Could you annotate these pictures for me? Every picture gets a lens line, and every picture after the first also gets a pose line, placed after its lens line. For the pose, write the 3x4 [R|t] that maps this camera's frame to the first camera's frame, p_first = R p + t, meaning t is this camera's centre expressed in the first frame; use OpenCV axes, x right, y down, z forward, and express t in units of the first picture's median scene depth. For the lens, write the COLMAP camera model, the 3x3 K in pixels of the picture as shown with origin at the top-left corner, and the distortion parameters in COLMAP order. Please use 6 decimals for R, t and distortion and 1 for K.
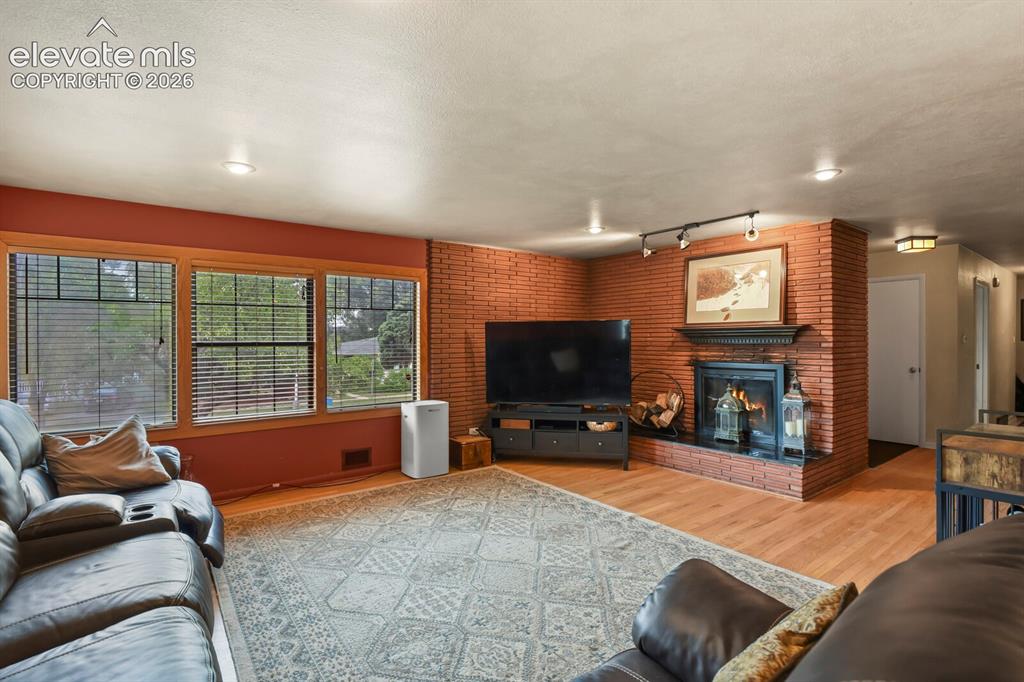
lens RADIAL K [[497.1, 0, 516.6], [0, 497.1, 336.5], [0, 0, 1]] dist [-0.007868, -0.002030]
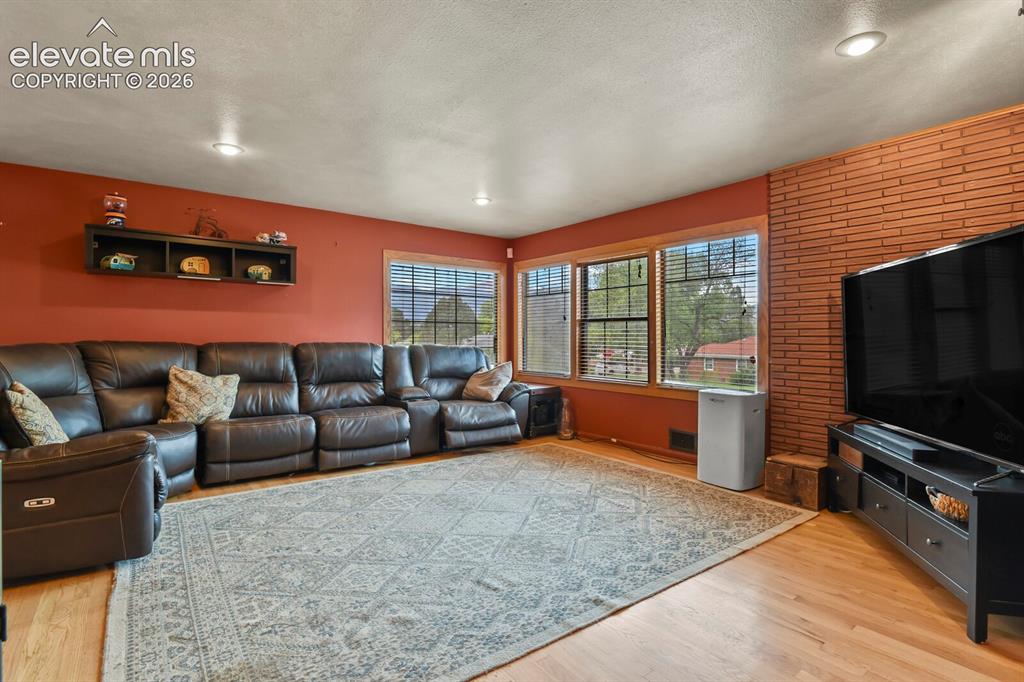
lens RADIAL K [[497.1, 0, 518.2], [0, 497.1, 341.8], [0, 0, 1]] dist [-0.007868, -0.002030]
pose [[0.002242, 0.016045, -0.999869, 0.768061], [-0.000657, 0.999871, 0.016044, 0.057491], [0.999997, 0.000620, 0.002252, 0.878131]]
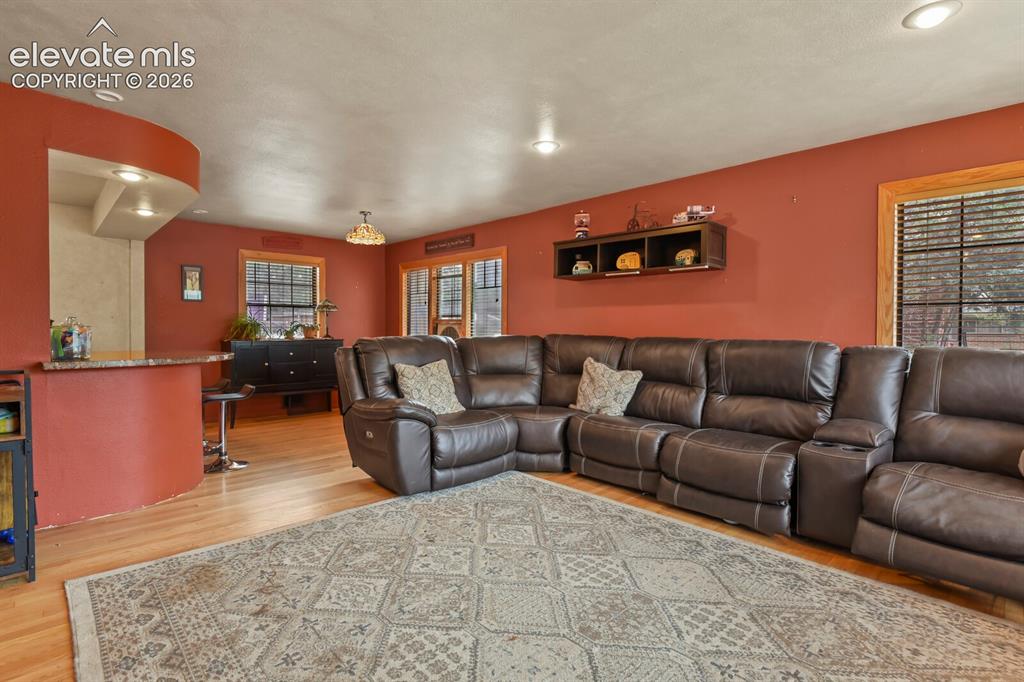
lens RADIAL K [[497.1, 0, 517.6], [0, 497.1, 338.1], [0, 0, 1]] dist [-0.007868, -0.002030]
pose [[-0.992346, 0.002754, -0.123457, 0.052505], [0.000862, 0.999881, 0.015382, 0.062616], [0.123485, 0.015157, -0.992231, 1.255658]]
